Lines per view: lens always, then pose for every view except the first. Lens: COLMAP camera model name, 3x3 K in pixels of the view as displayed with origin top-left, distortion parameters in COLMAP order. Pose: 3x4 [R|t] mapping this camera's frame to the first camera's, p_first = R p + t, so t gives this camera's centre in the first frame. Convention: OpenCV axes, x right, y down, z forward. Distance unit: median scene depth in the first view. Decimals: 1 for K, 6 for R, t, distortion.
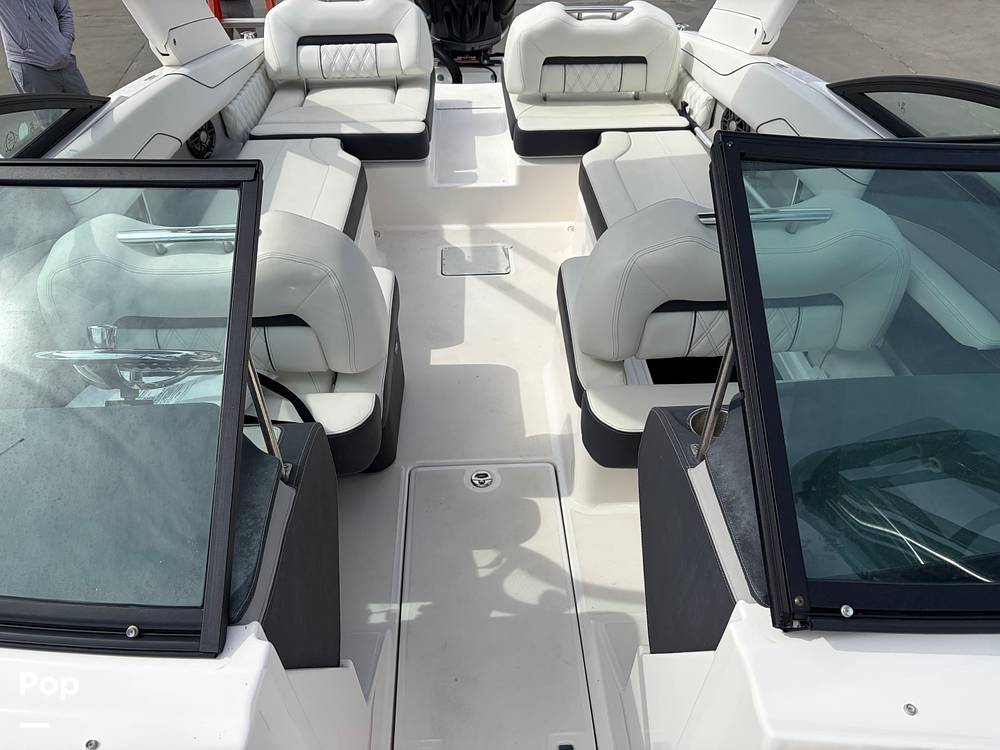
lens RADIAL K [[773.1, 0, 500.0], [0, 773.1, 375.0], [0, 0, 1]] dist [0.063524, -0.064359]
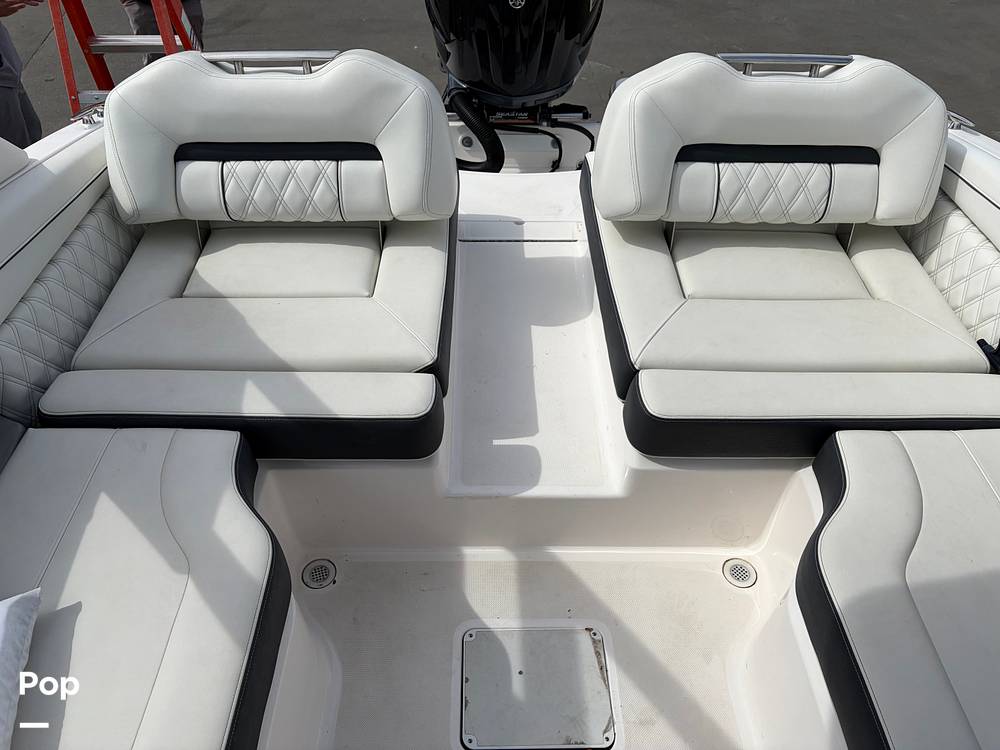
lens RADIAL K [[766.5, 0, 477.0], [0, 766.5, 374.8], [0, 0, 1]] dist [0.039249, -0.001867]
pose [[0.998523, 0.041812, -0.034694, -0.051760], [-0.038123, 0.994162, 0.100942, -0.344728], [0.038712, -0.099470, 0.994287, 0.520761]]
